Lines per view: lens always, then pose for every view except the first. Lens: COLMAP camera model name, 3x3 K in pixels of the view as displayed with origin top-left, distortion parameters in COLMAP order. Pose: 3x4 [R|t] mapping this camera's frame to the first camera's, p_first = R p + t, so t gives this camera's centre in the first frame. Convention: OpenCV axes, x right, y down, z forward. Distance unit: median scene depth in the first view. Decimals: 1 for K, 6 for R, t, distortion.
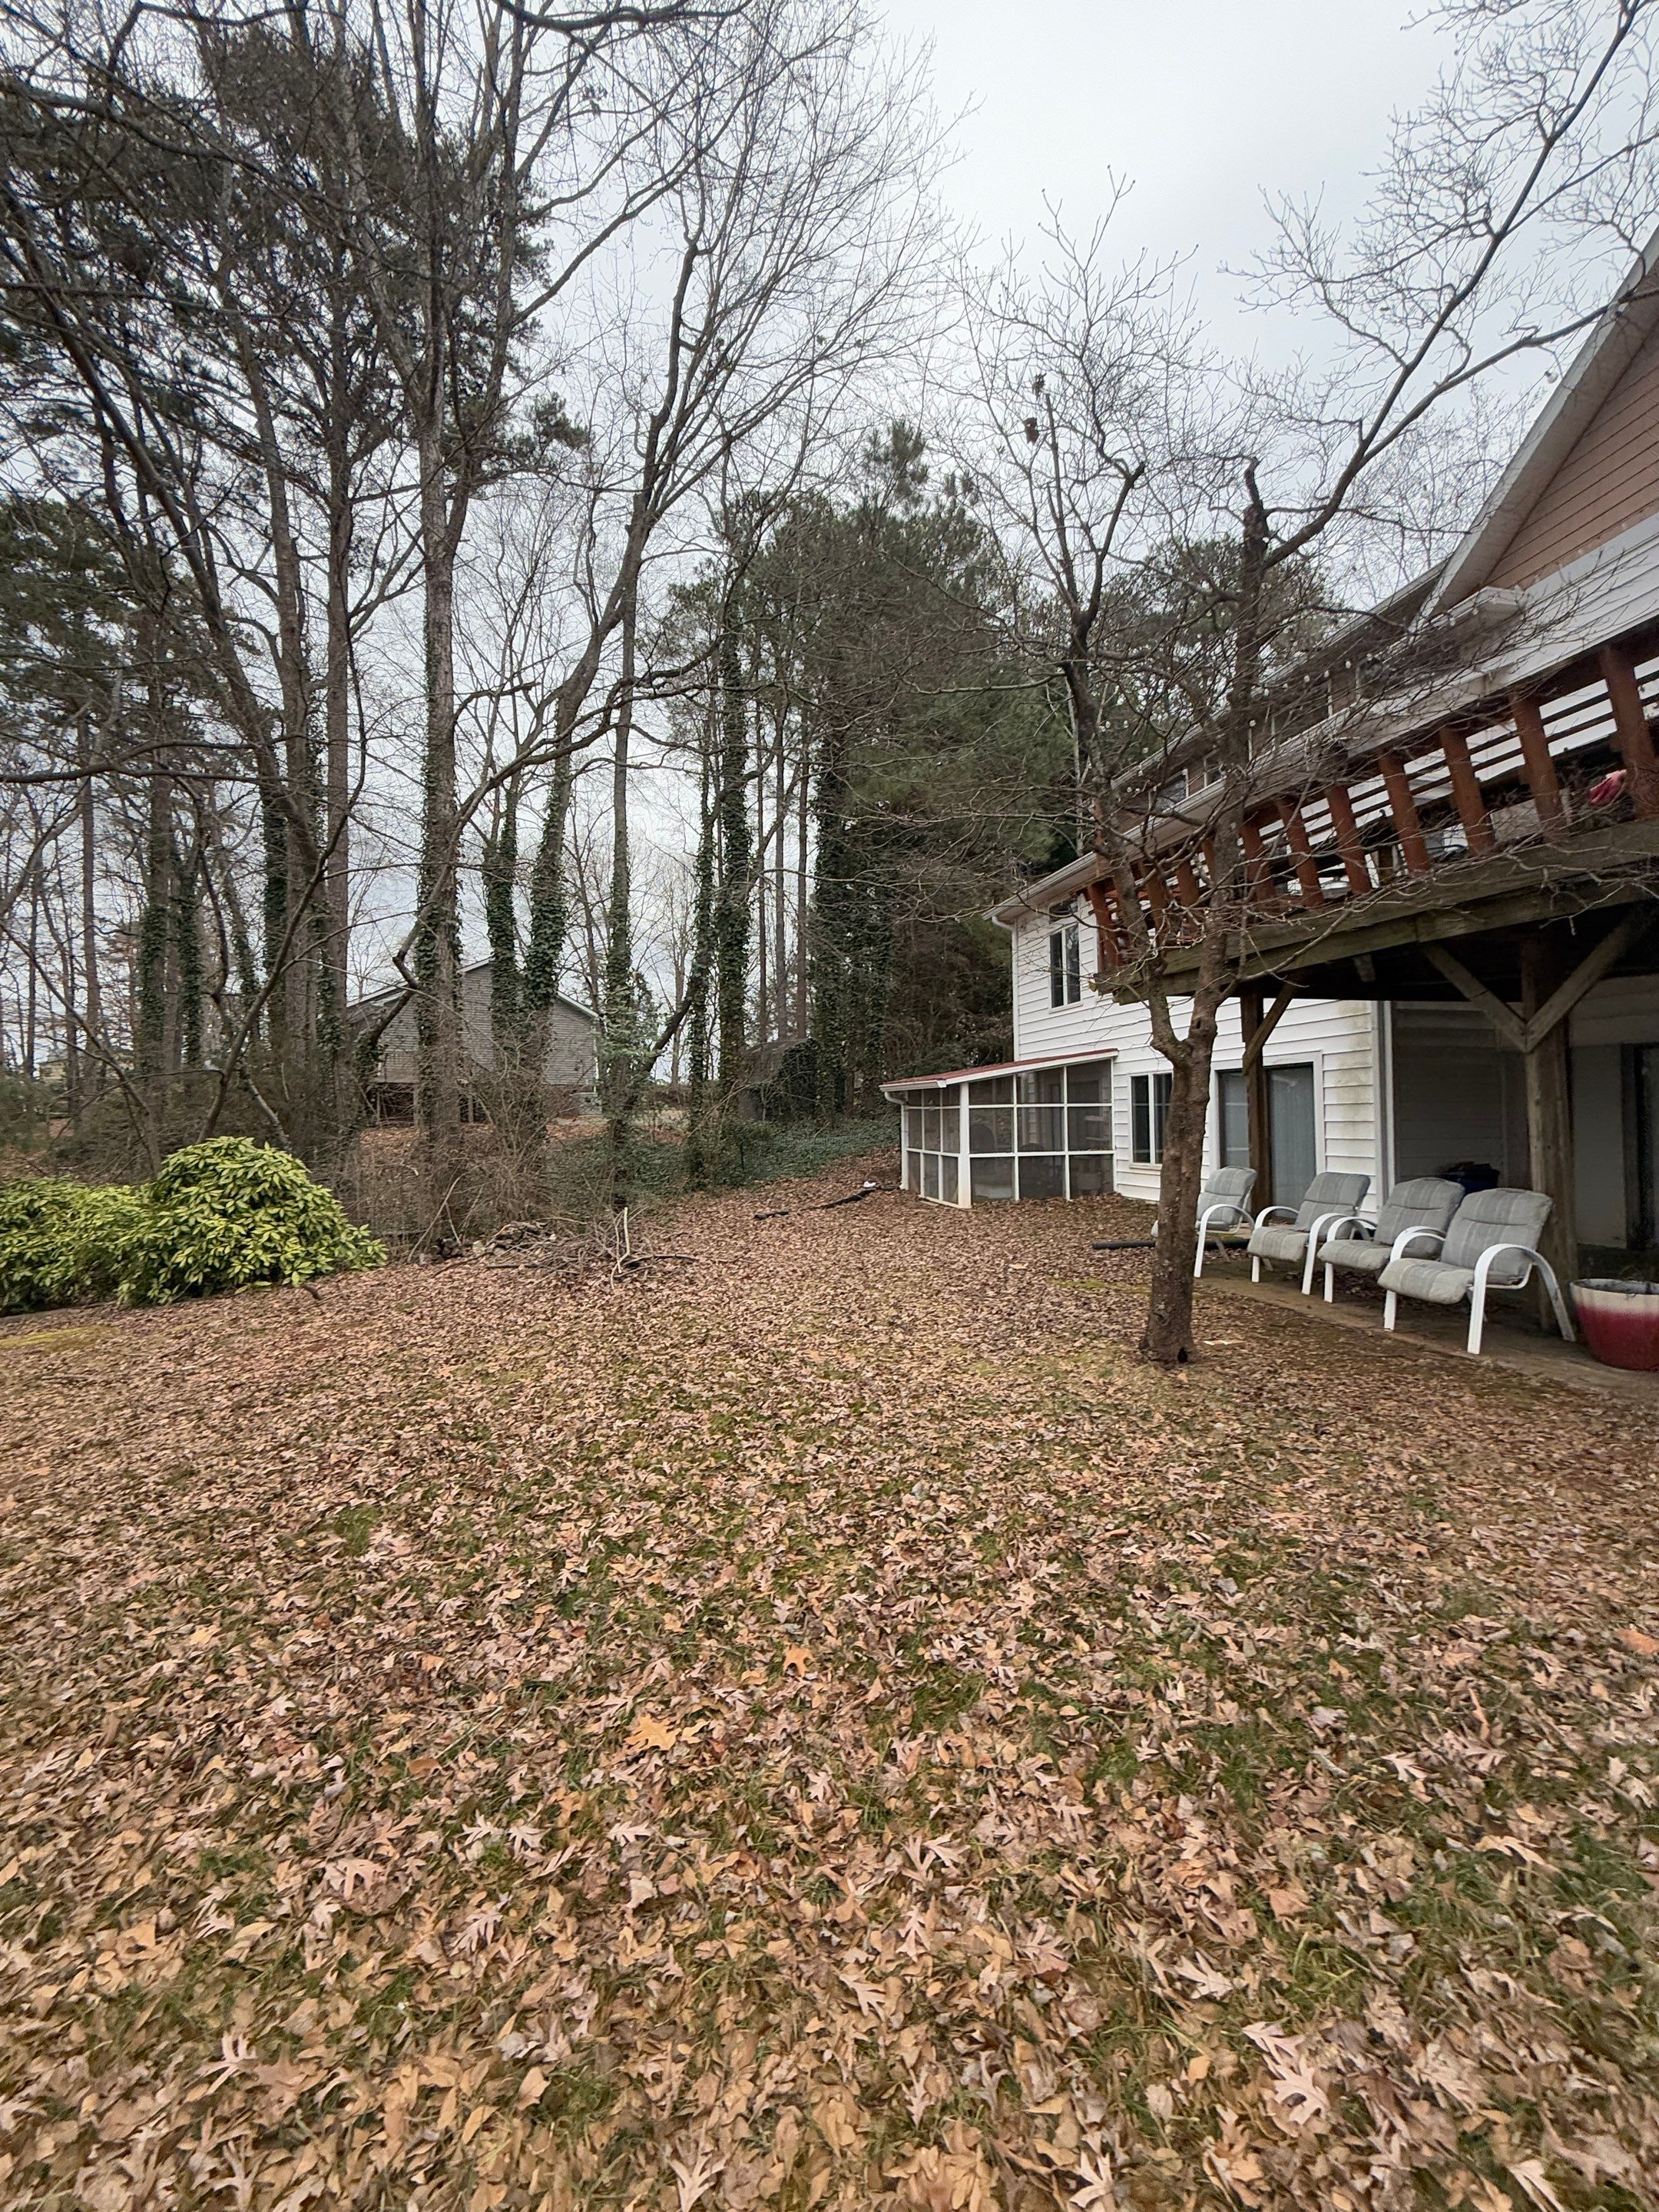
lens RADIAL K [[866.0, 0, 829.5], [0, 866.0, 1106.0], [0, 0, 1]] dist [-0.001324, 0.000200]
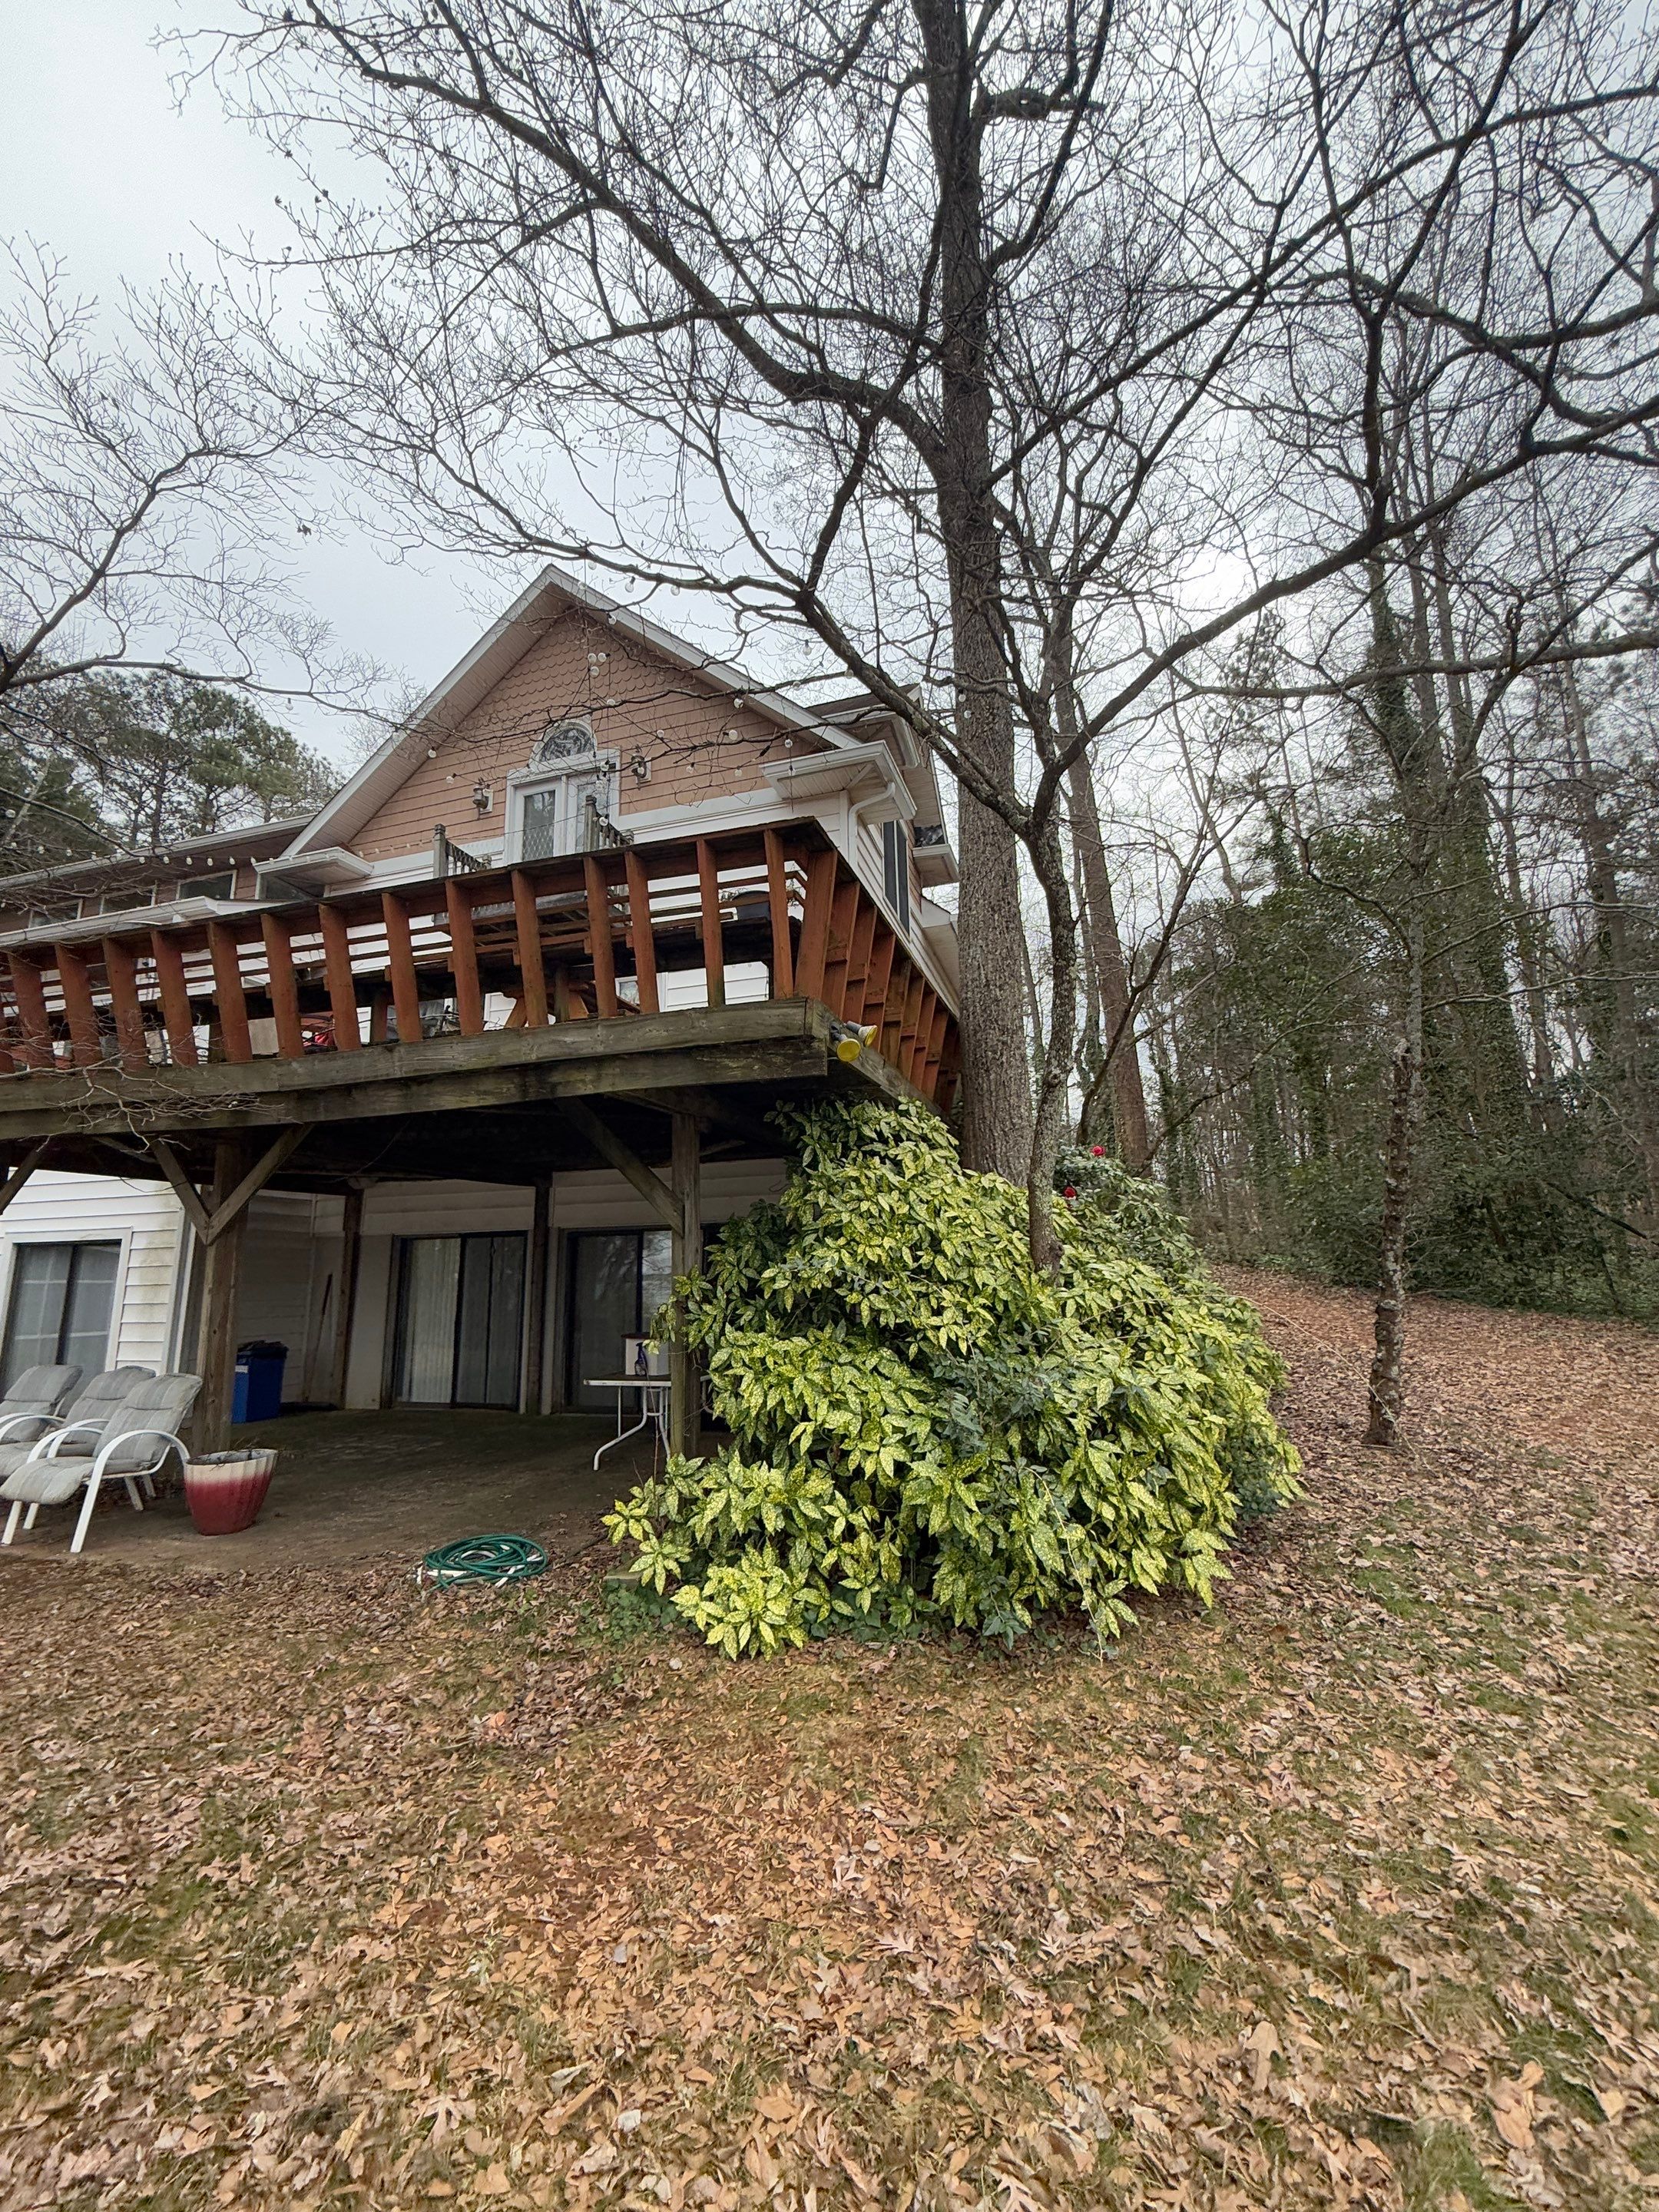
lens RADIAL K [[892.5, 0, 794.7], [0, 892.5, 1116.1], [0, 0, 1]] dist [0.001677, 0.000233]
pose [[0.539661, 0.149700, 0.828466, 0.240070], [-0.000367, 0.984105, -0.177585, -0.019908], [-0.841882, 0.095532, 0.531139, -0.241626]]
